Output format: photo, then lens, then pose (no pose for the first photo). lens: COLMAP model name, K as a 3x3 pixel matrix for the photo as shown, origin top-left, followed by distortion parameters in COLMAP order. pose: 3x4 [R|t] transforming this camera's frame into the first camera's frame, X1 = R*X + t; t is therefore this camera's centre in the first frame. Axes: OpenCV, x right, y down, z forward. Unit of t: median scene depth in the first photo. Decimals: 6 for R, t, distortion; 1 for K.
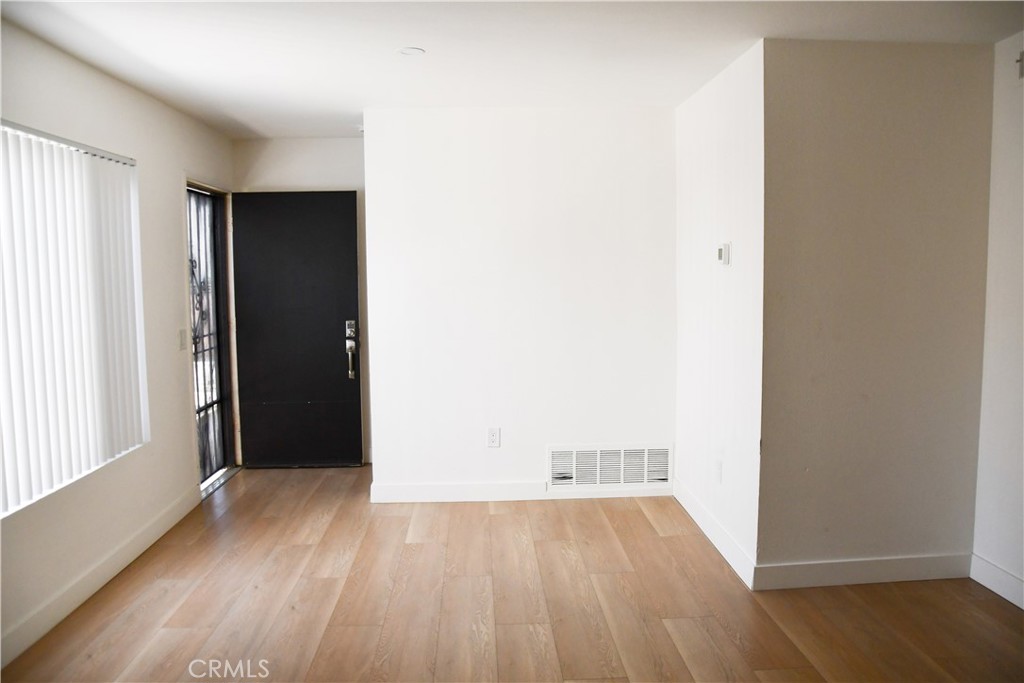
lens RADIAL K [[798.8, 0, 516.3], [0, 798.8, 351.1], [0, 0, 1]] dist [-0.165680, 0.129836]
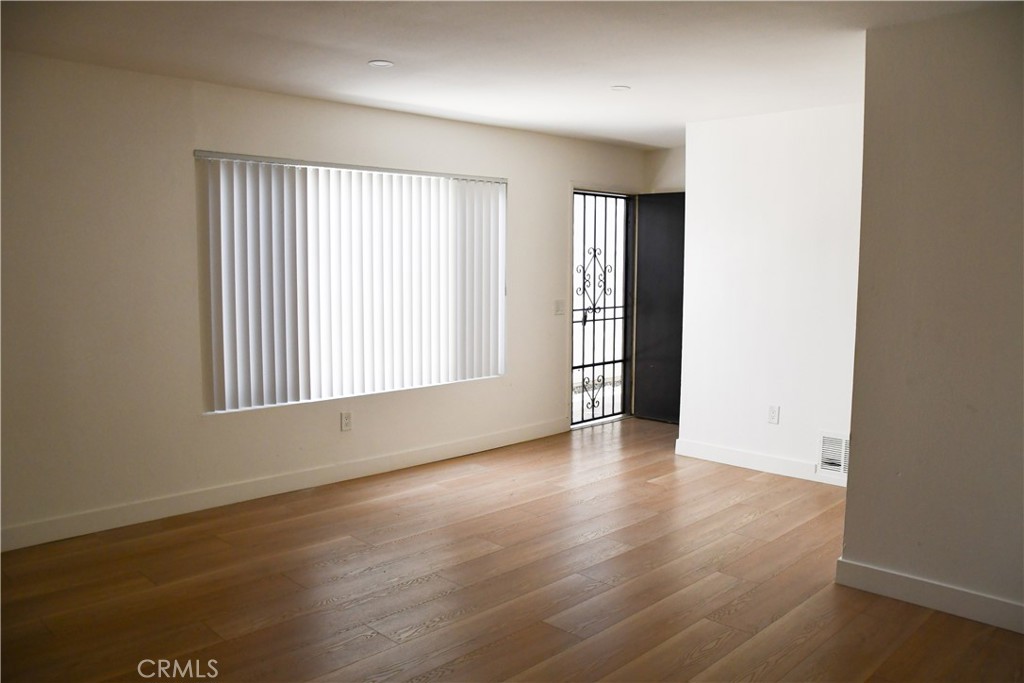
lens RADIAL K [[798.8, 0, 516.3], [0, 798.8, 351.1], [0, 0, 1]] dist [-0.165680, 0.129836]
pose [[0.671662, 0.095671, -0.734654, 0.646030], [-0.082775, 0.995109, 0.053912, -0.008915], [0.736219, 0.024601, 0.676296, 0.012376]]
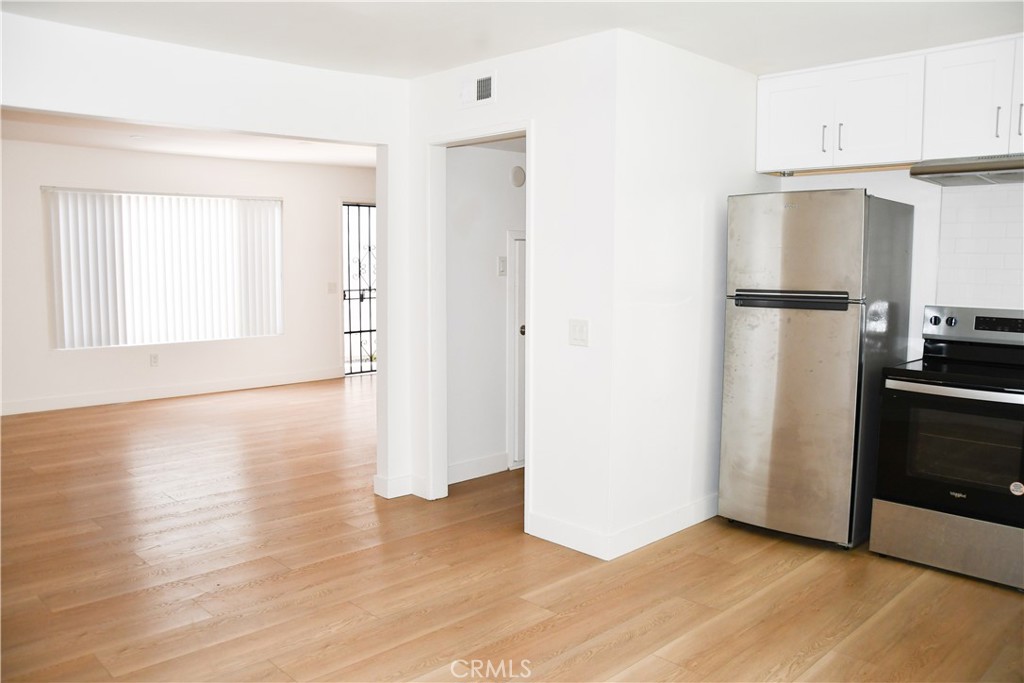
lens RADIAL K [[798.8, 0, 516.3], [0, 798.8, 351.1], [0, 0, 1]] dist [-0.165680, 0.129836]
pose [[0.663188, 0.101565, -0.741530, 1.549750], [-0.086132, 0.994524, 0.059184, -0.016343], [0.743480, 0.024620, 0.668305, 0.064245]]
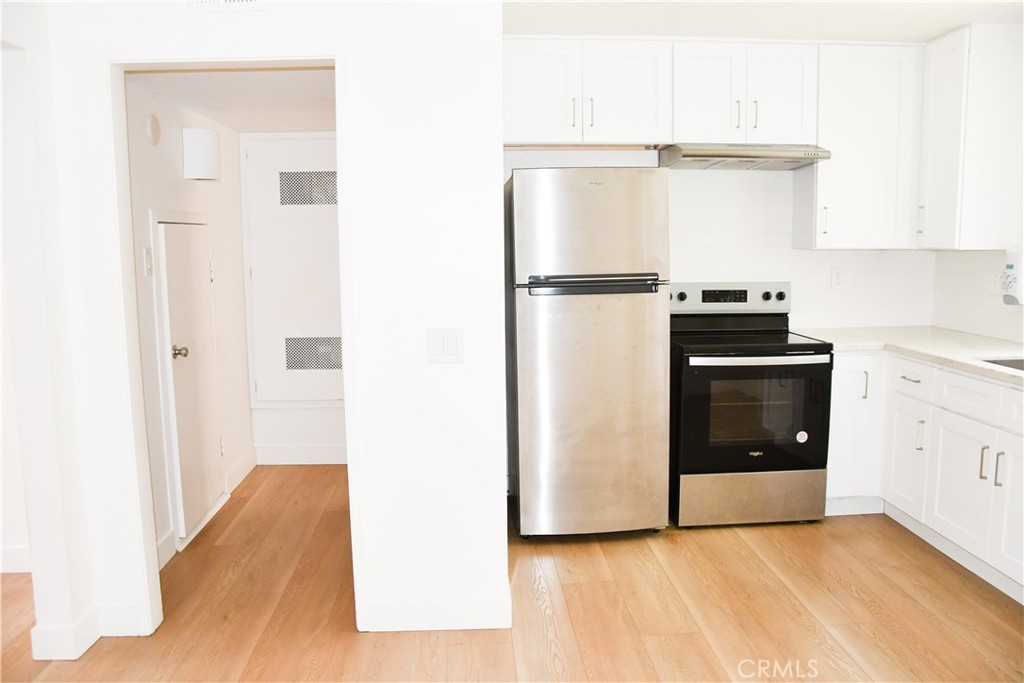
lens RADIAL K [[798.8, 0, 516.3], [0, 798.8, 351.1], [0, 0, 1]] dist [-0.165680, 0.129836]
pose [[0.999957, 0.001905, 0.009057, 0.954142], [-0.002241, 0.999306, 0.037172, -0.009055], [-0.008980, -0.037191, 0.999268, 0.051822]]
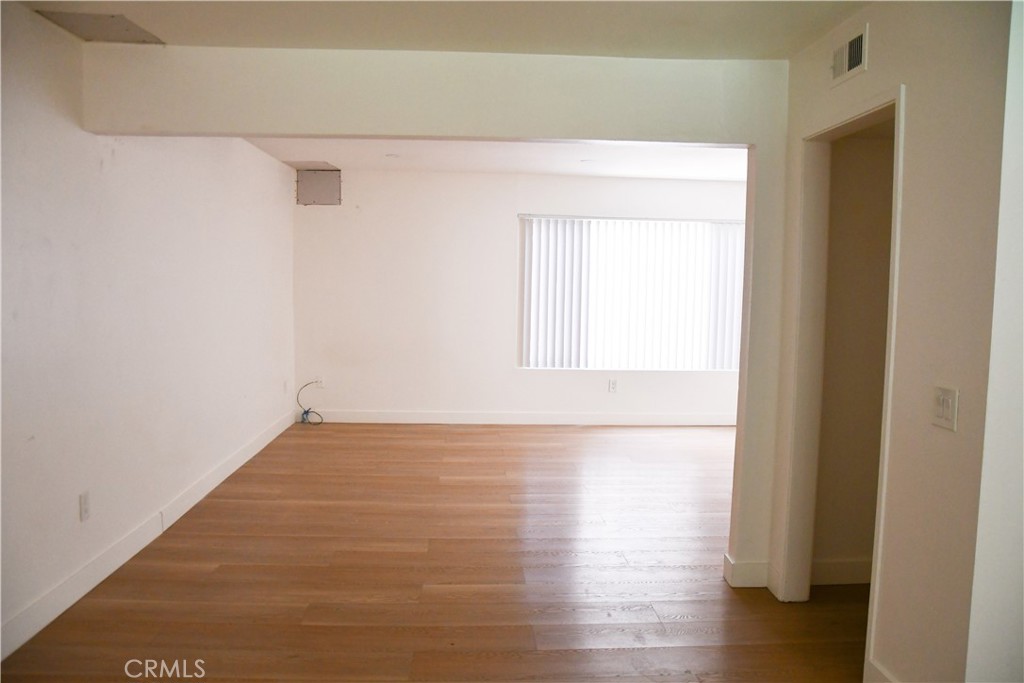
lens RADIAL K [[798.8, 0, 516.3], [0, 798.8, 351.1], [0, 0, 1]] dist [-0.165680, 0.129836]
pose [[-0.000224, 0.097568, -0.995229, 1.468852], [-0.111539, 0.989016, 0.096984, -0.050709], [0.993760, 0.111028, 0.010661, 0.416531]]
